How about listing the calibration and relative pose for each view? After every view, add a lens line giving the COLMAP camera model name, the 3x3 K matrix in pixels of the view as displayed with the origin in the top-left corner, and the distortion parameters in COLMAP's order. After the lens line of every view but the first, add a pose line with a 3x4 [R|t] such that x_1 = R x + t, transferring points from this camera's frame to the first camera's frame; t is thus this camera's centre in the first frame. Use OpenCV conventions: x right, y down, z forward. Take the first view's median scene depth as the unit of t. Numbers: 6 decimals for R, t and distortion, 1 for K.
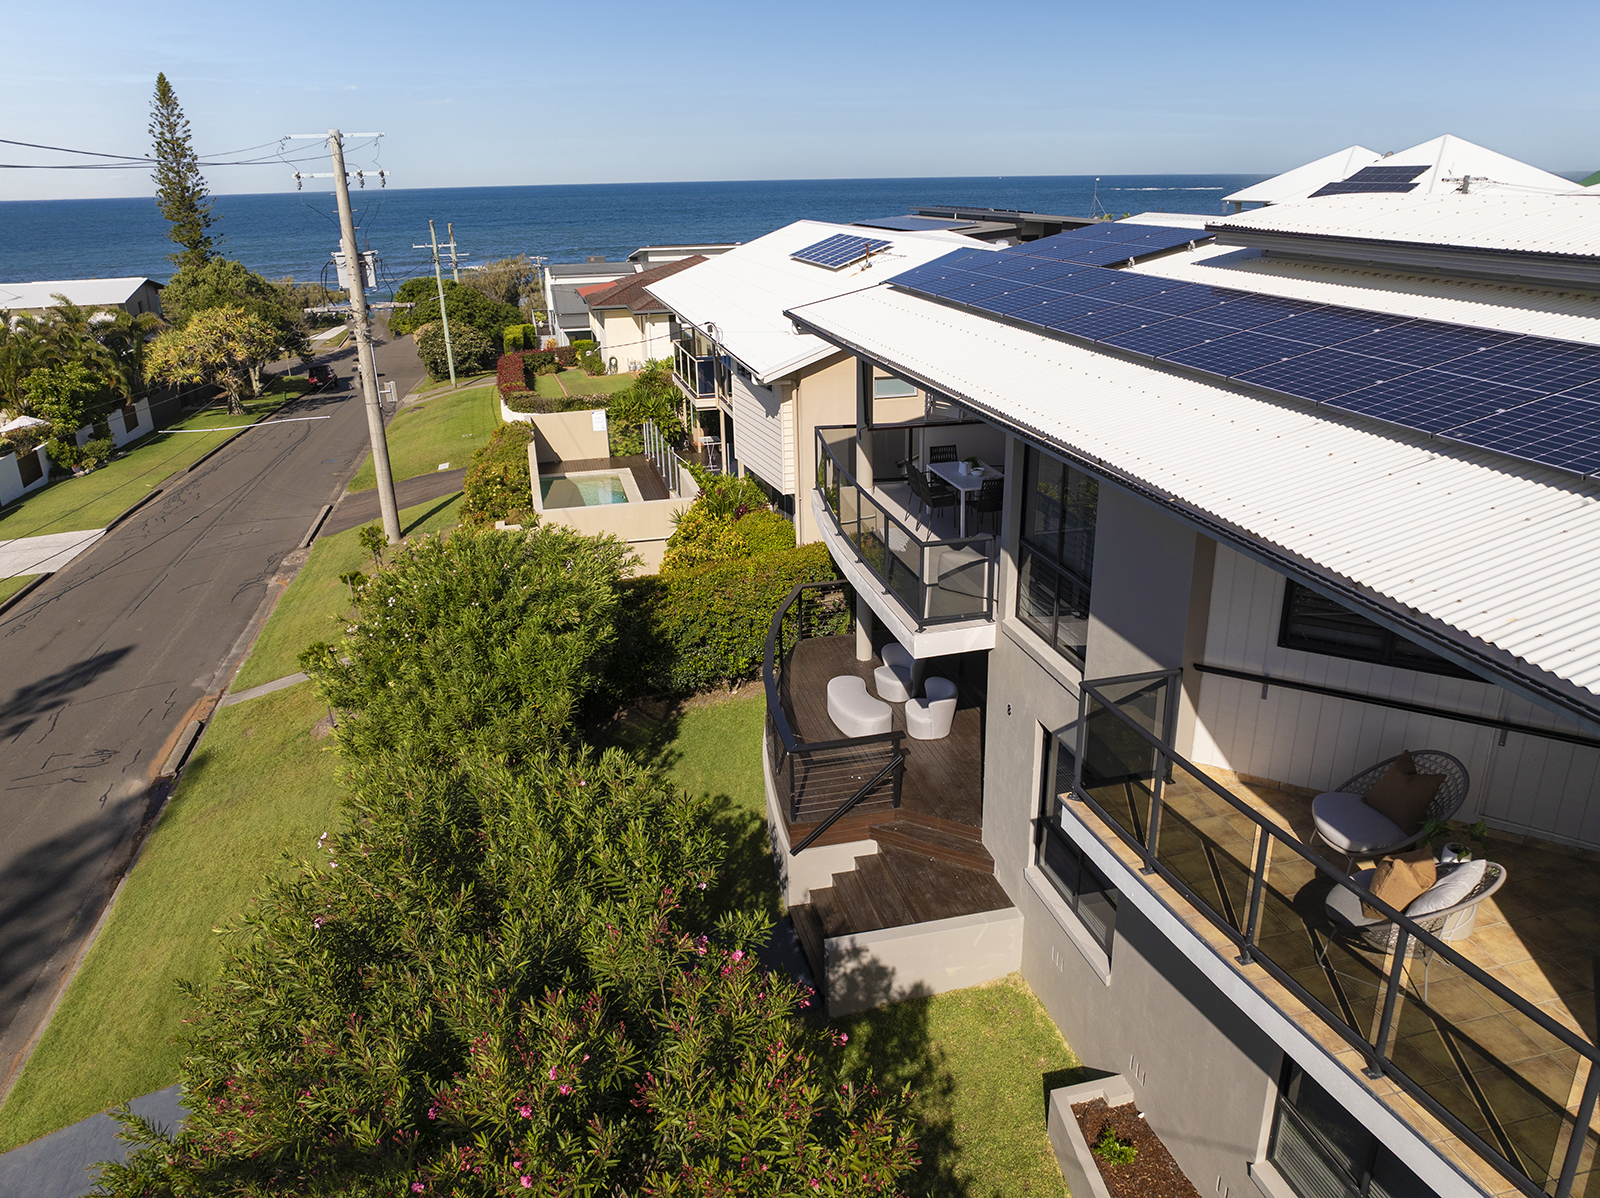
lens RADIAL K [[1125.5, 0, 800.0], [0, 1125.5, 599.0], [0, 0, 1]] dist [-0.030719, 0.005277]
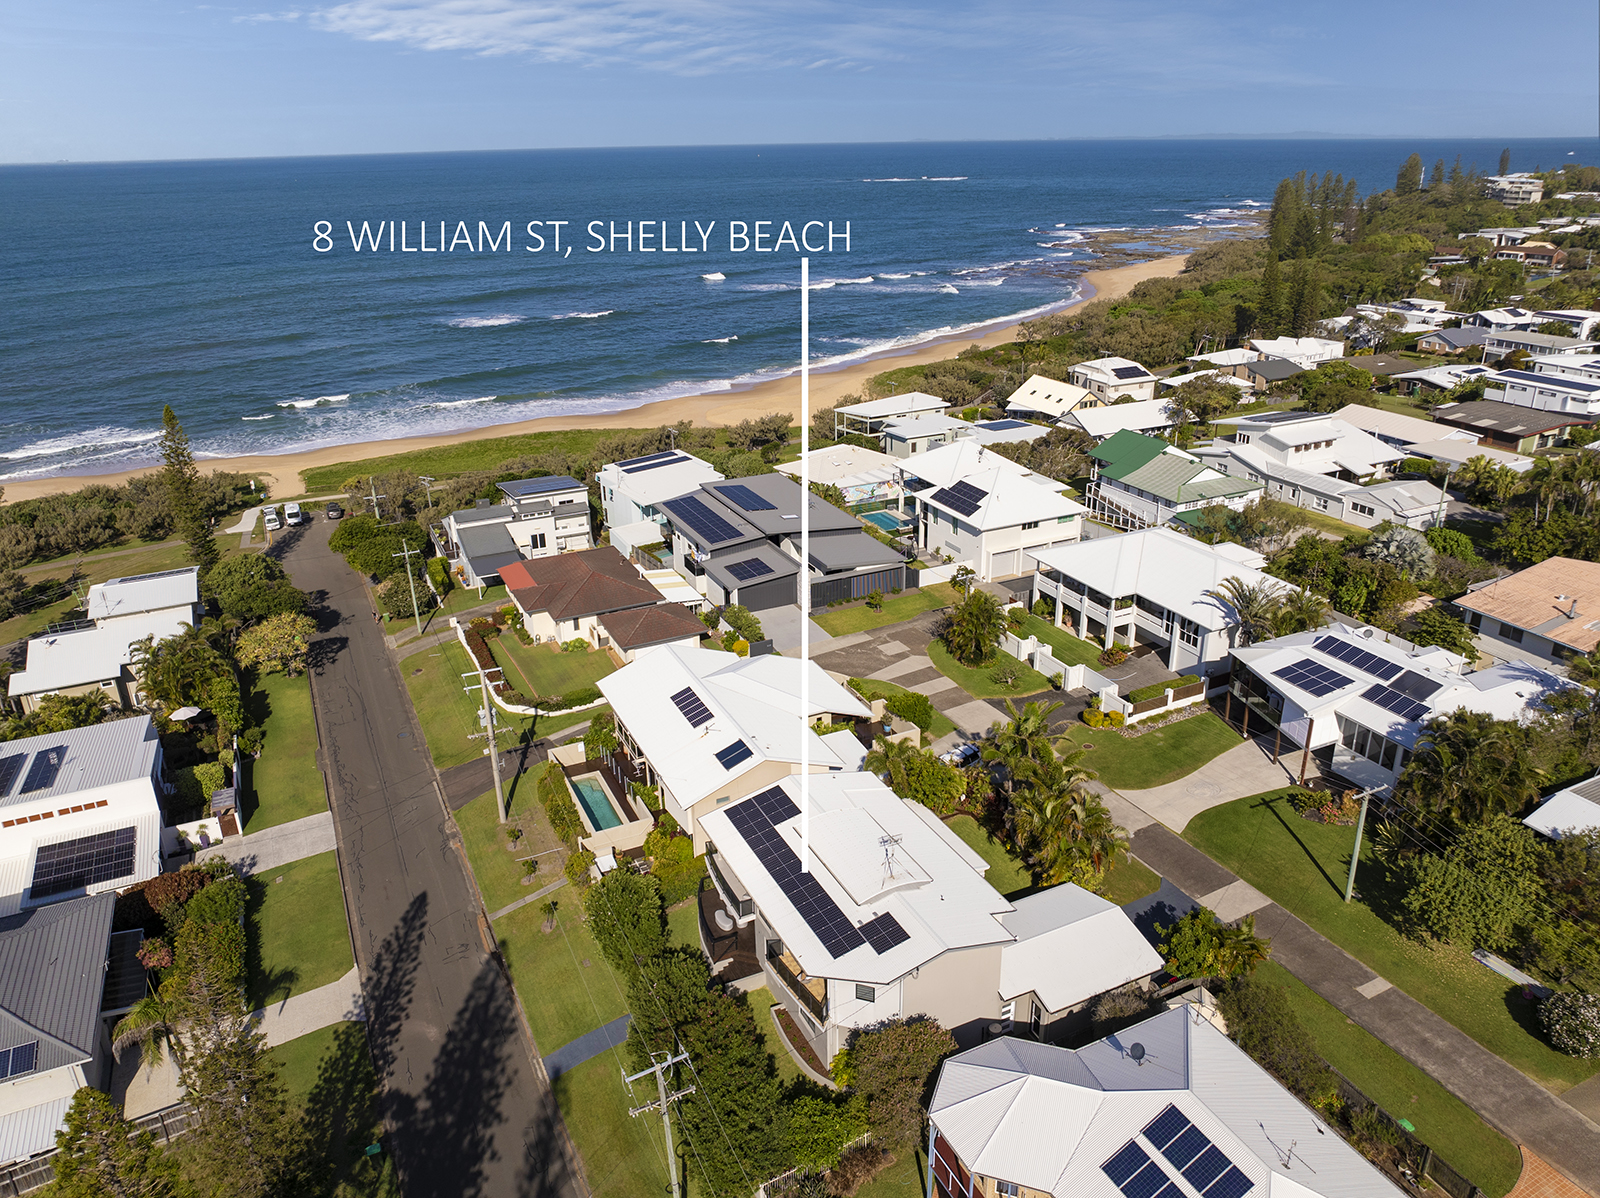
lens RADIAL K [[1125.5, 0, 800.0], [0, 1125.5, 599.0], [0, 0, 1]] dist [-0.030719, 0.005277]
pose [[0.979962, -0.070812, 0.186175, -0.386005], [0.065945, 0.997303, 0.032212, -1.291979], [-0.187954, -0.019289, 0.981988, -3.281611]]
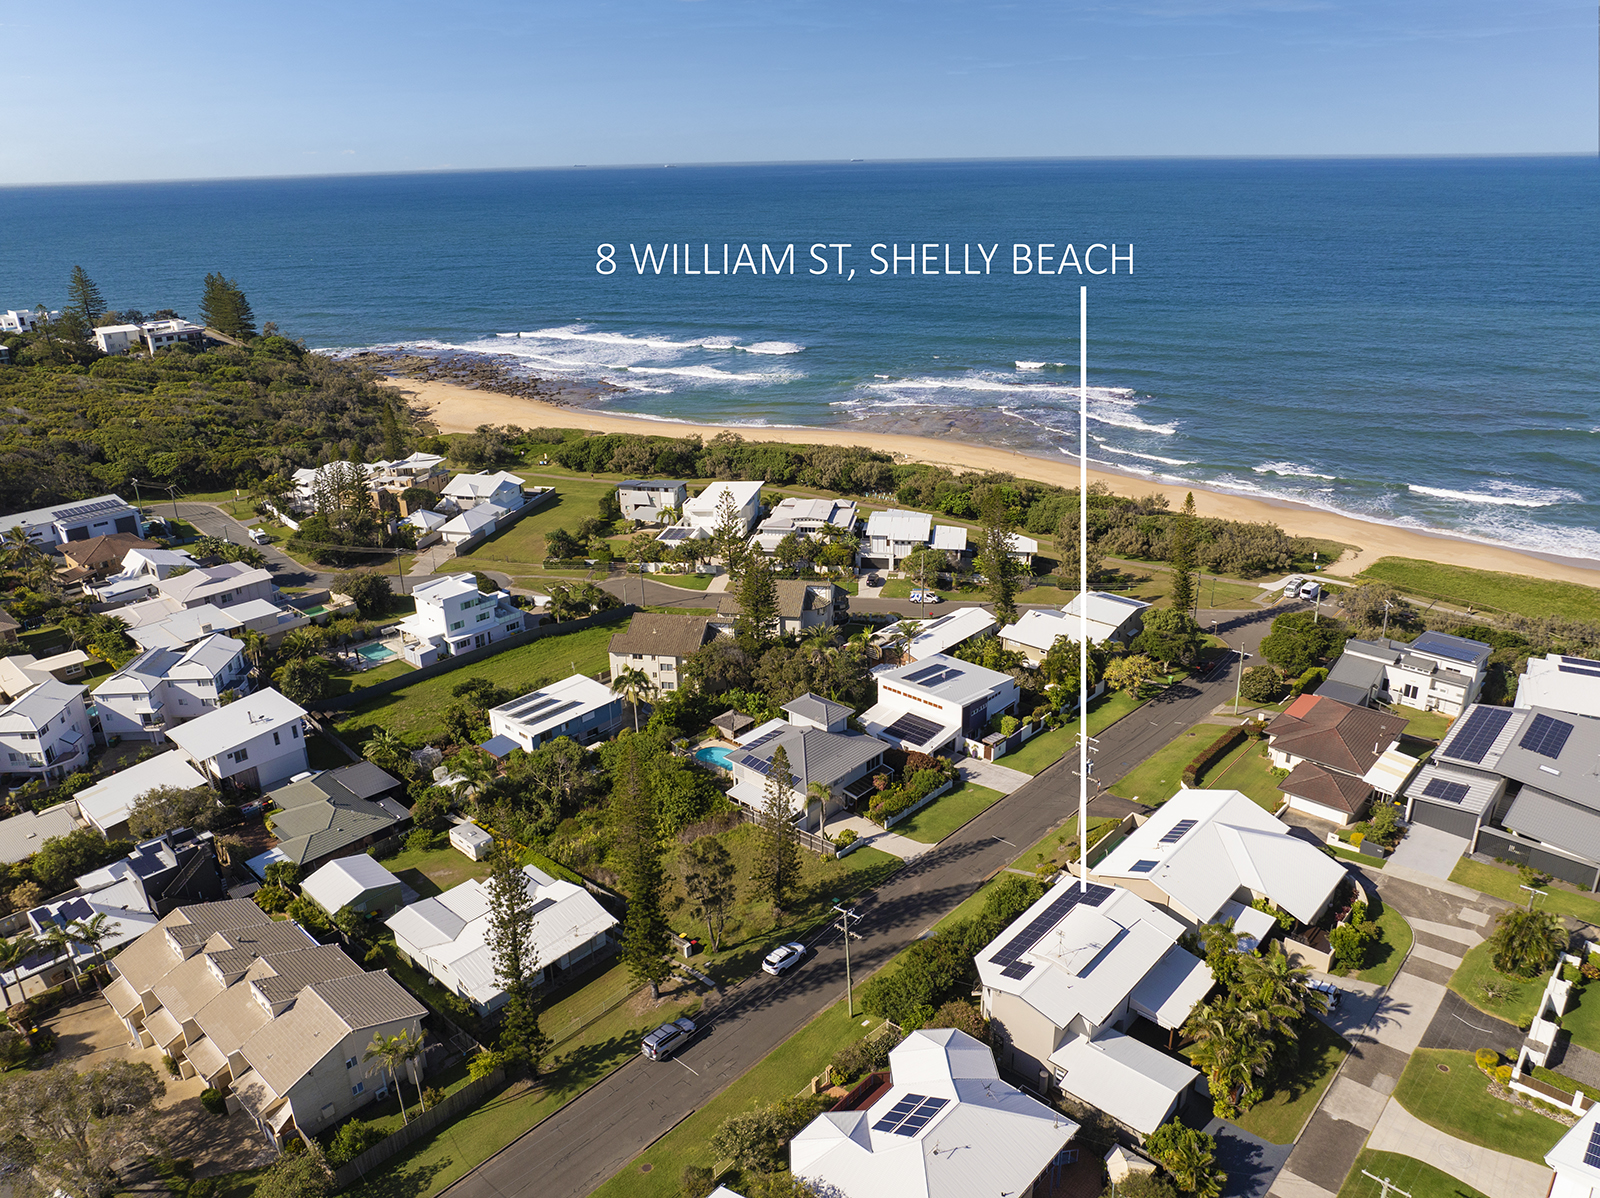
lens RADIAL K [[1125.5, 0, 800.0], [0, 1125.5, 599.0], [0, 0, 1]] dist [-0.030719, 0.005277]
pose [[0.552175, 0.317406, -0.770945, 3.834754], [-0.286297, 0.940654, 0.182222, -2.685331], [0.783031, 0.120101, 0.610277, -4.539233]]
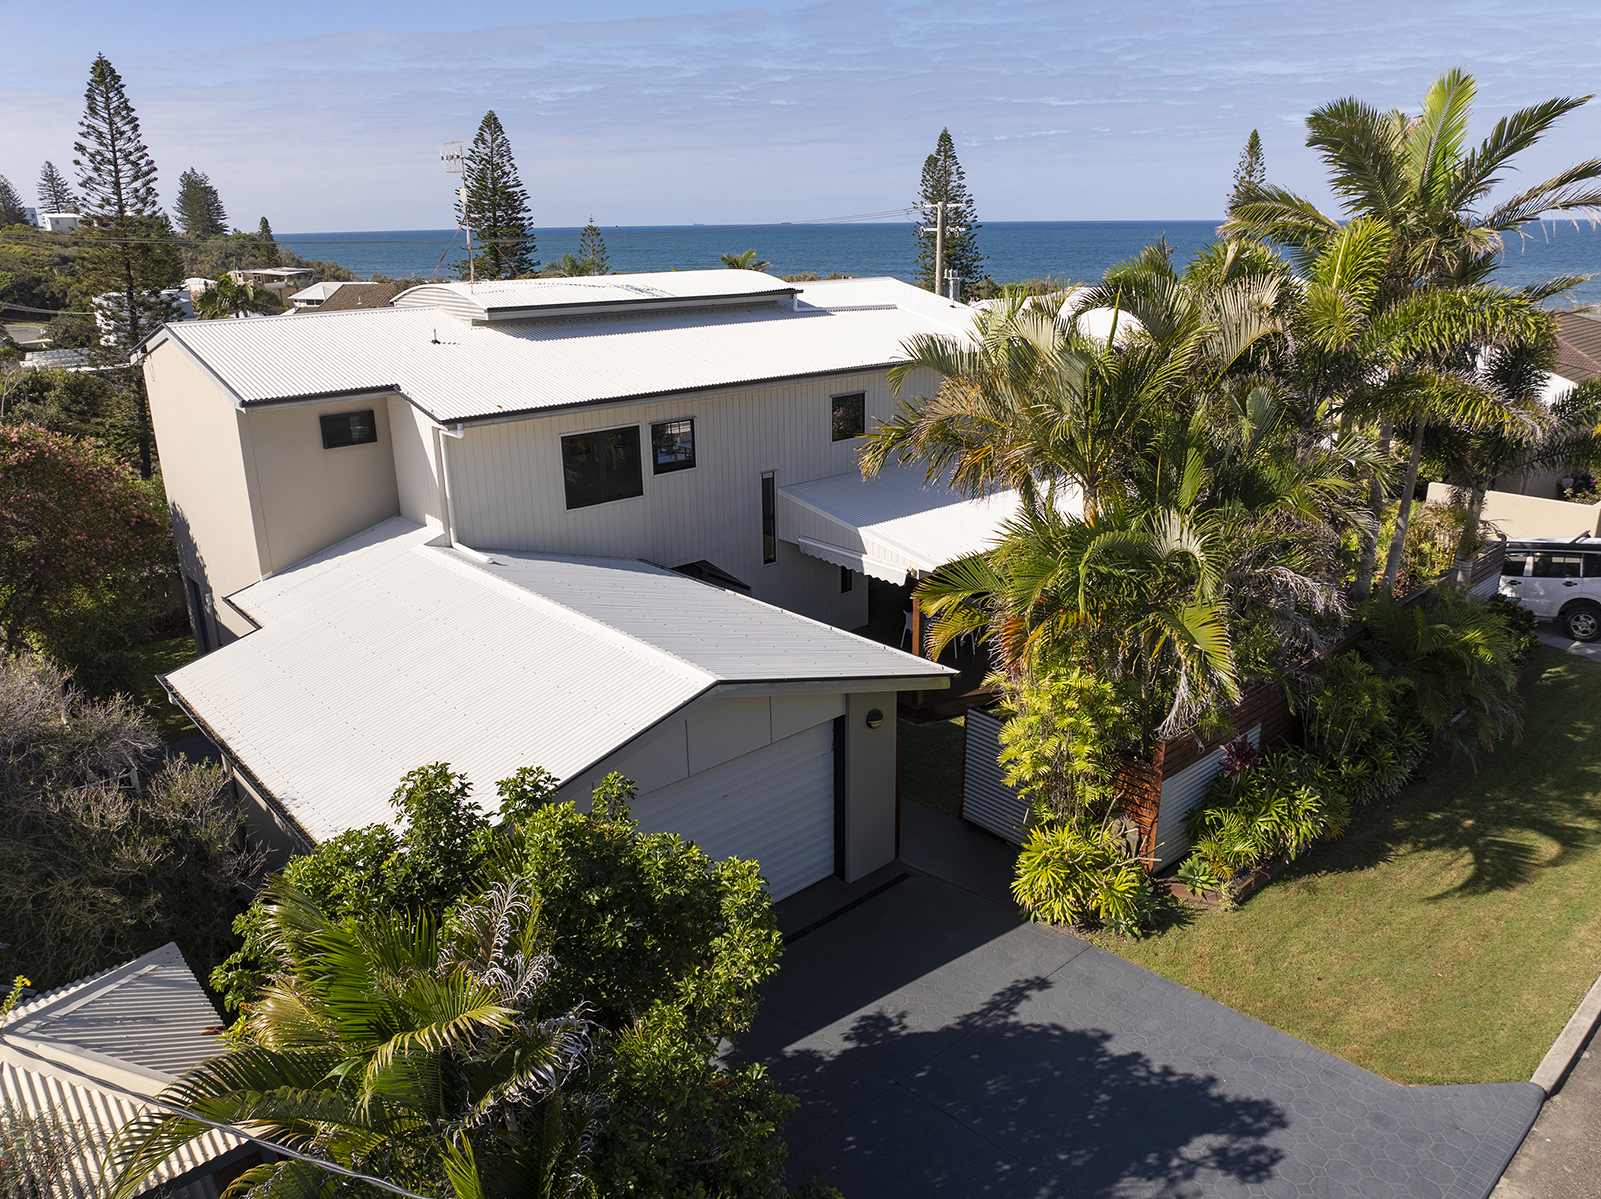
lens RADIAL K [[1126.2, 0, 800.5], [0, 1126.2, 599.5], [0, 0, 1]] dist [-0.030719, 0.005277]
pose [[0.464446, 0.293175, -0.835666, 2.123925], [-0.306702, 0.938468, 0.158781, -0.162568], [0.830797, 0.182555, 0.525785, 0.113300]]
